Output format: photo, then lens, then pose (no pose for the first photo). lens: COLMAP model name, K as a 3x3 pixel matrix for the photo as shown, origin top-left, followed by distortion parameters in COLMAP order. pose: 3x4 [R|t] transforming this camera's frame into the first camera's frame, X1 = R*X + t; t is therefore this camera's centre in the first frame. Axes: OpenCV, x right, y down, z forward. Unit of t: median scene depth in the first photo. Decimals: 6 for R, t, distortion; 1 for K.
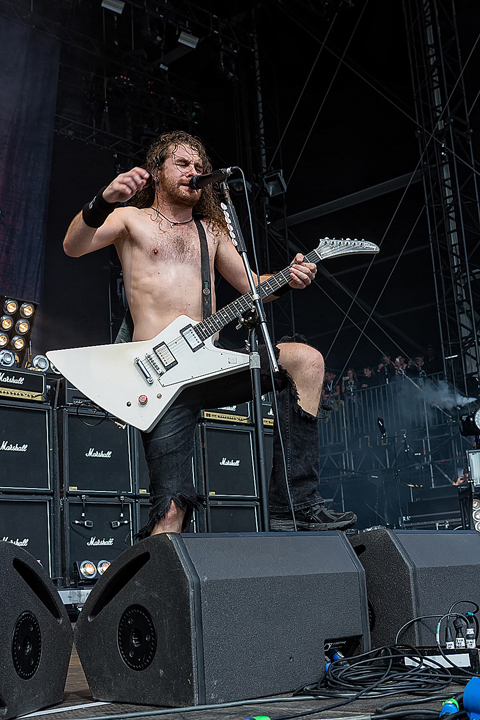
lens RADIAL K [[975.0, 0, 240.0], [0, 975.0, 360.0], [0, 0, 1]] dist [0.018076, 0.027698]
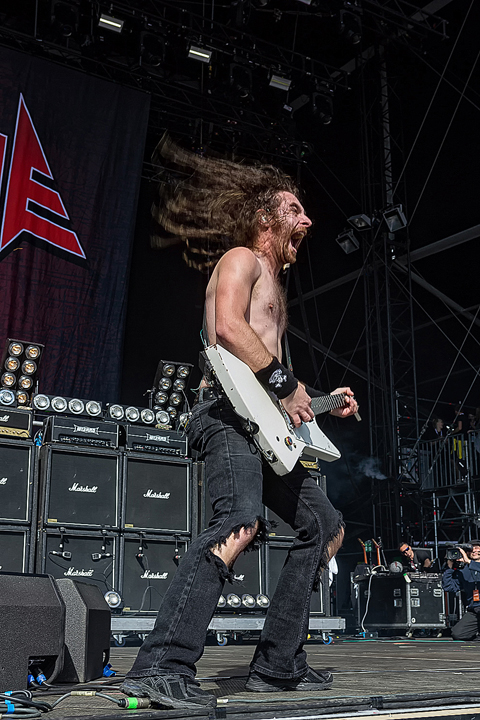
lens RADIAL K [[983.1, 0, 237.8], [0, 983.1, 373.5], [0, 0, 1]] dist [-0.007863, 0.005313]
pose [[0.973070, -0.000675, -0.230511, 0.143287], [-0.004387, 0.999760, -0.021447, -0.003239], [0.230470, 0.021881, 0.972833, 0.002465]]
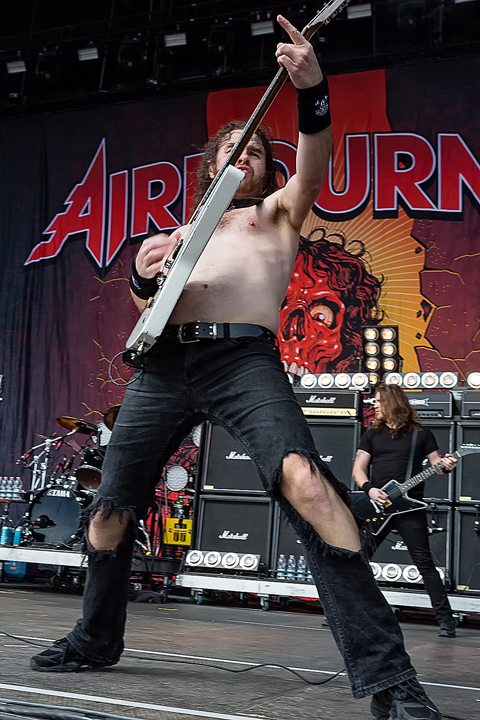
lens RADIAL K [[861.8, 0, 217.6], [0, 861.8, 357.1], [0, 0, 1]] dist [-0.009595, -0.012128]
pose [[0.372985, -0.148990, -0.915797, 0.345689], [0.103321, 0.987554, -0.118584, 0.040336], [0.922067, -0.050391, 0.383736, 0.253751]]
